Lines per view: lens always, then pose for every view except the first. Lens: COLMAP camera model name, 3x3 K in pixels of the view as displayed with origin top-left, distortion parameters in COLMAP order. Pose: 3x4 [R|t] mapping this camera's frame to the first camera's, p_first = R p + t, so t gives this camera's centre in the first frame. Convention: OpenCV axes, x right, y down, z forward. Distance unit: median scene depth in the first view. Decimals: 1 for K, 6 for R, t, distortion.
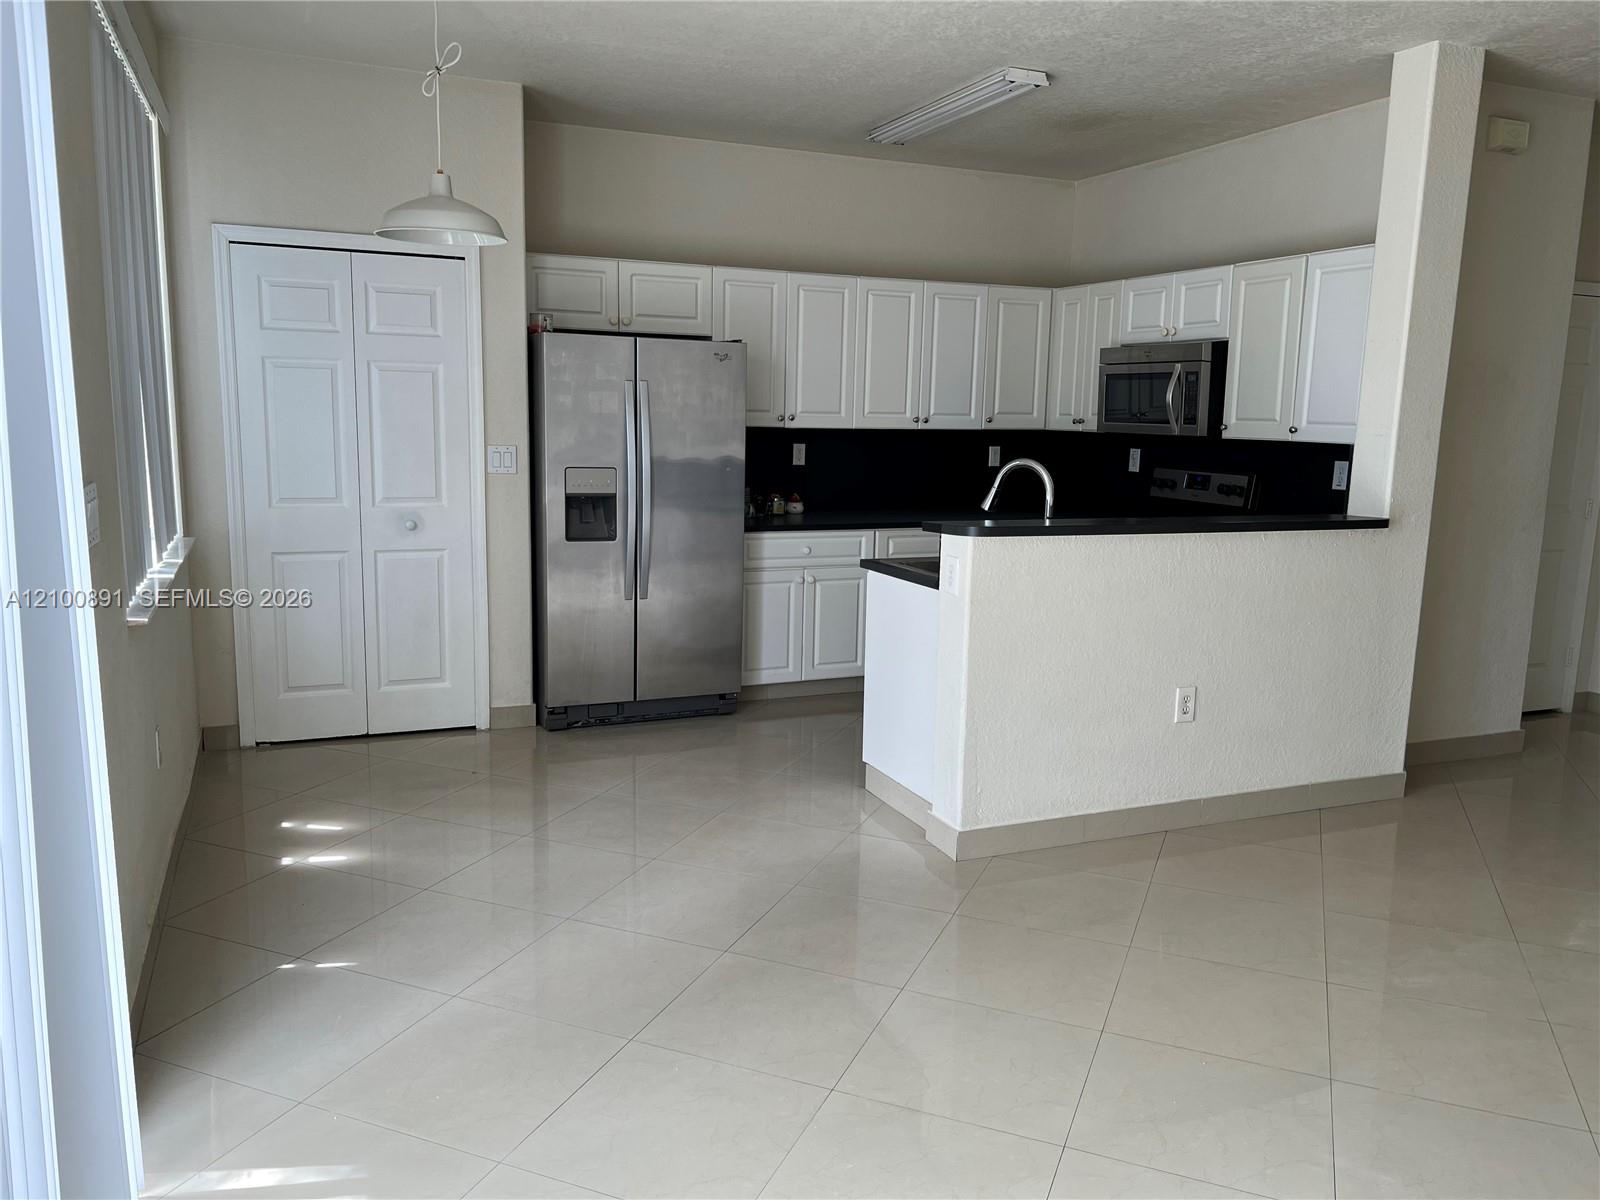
lens RADIAL K [[1216.0, 0, 801.4], [0, 1216.0, 603.0], [0, 0, 1]] dist [0.015375, -0.032052]
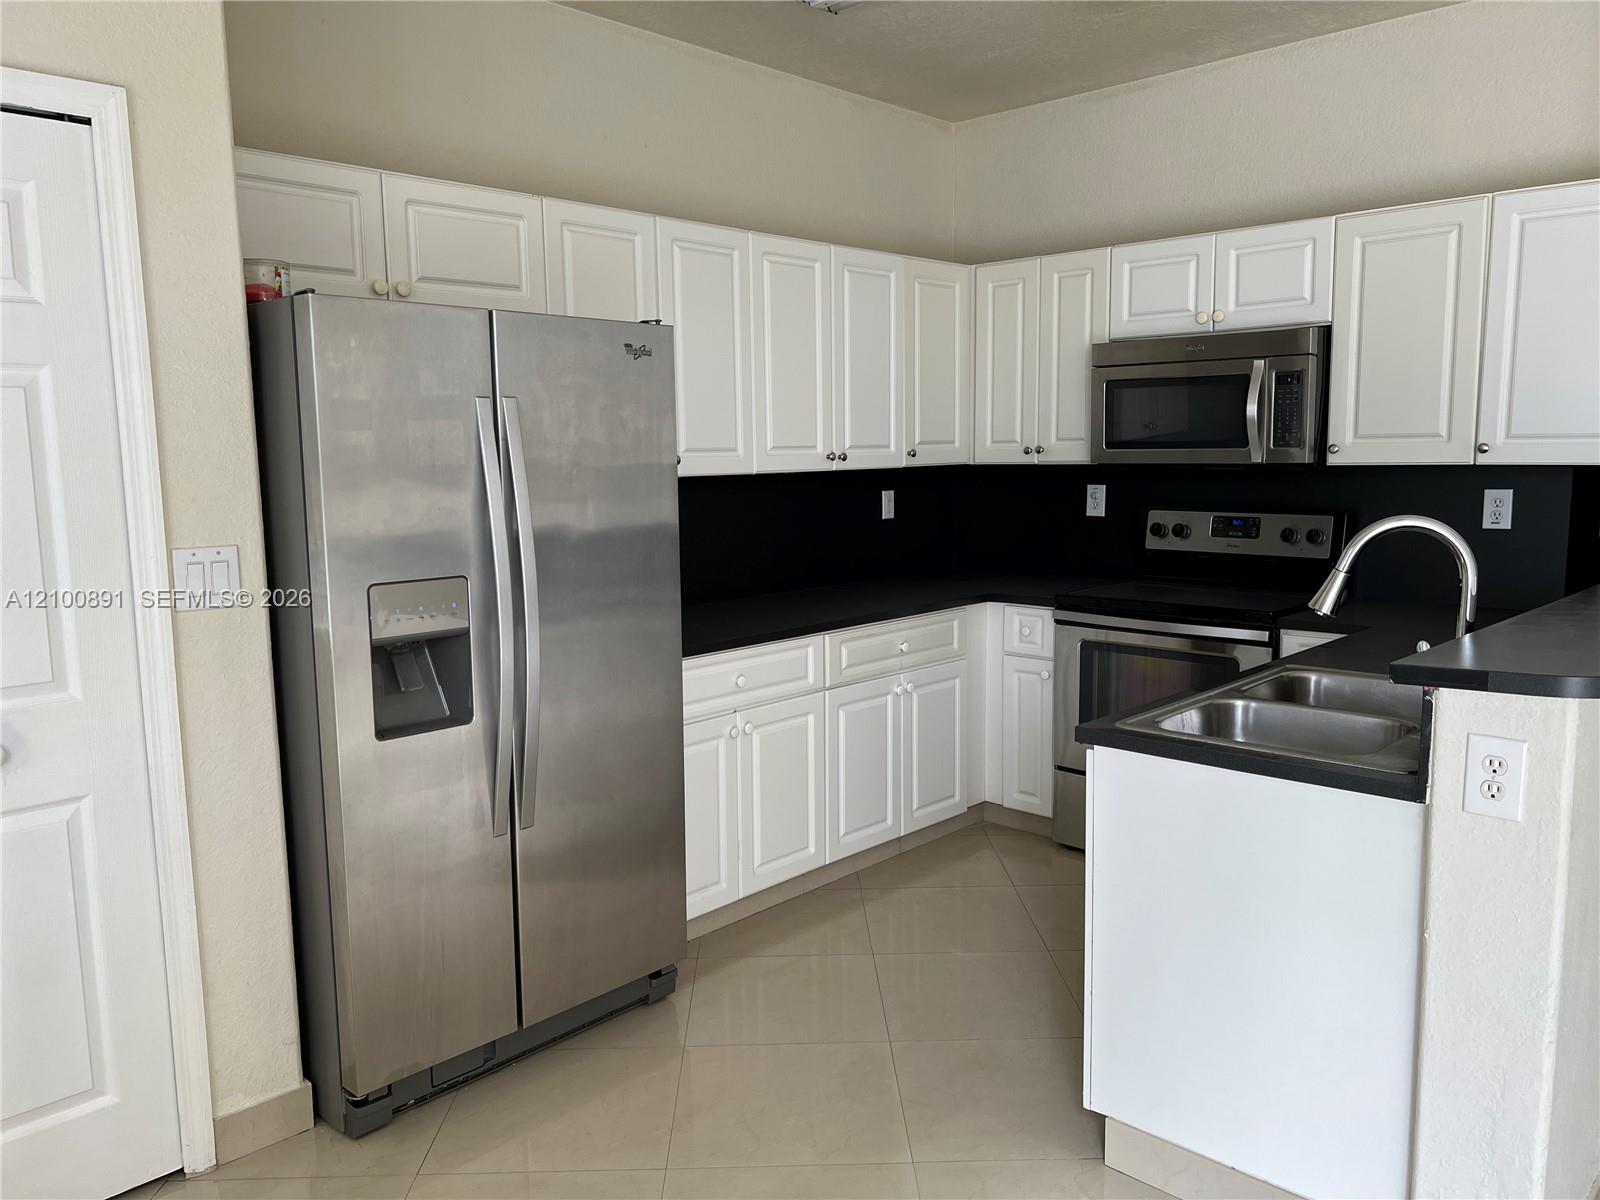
lens RADIAL K [[1216.0, 0, 801.9], [0, 1216.0, 605.0], [0, 0, 1]] dist [0.015375, -0.032052]
pose [[0.916304, -0.087181, 0.390878, -0.207099], [0.098348, 0.995115, -0.008600, -0.077148], [-0.388219, 0.046322, 0.920402, 0.467735]]
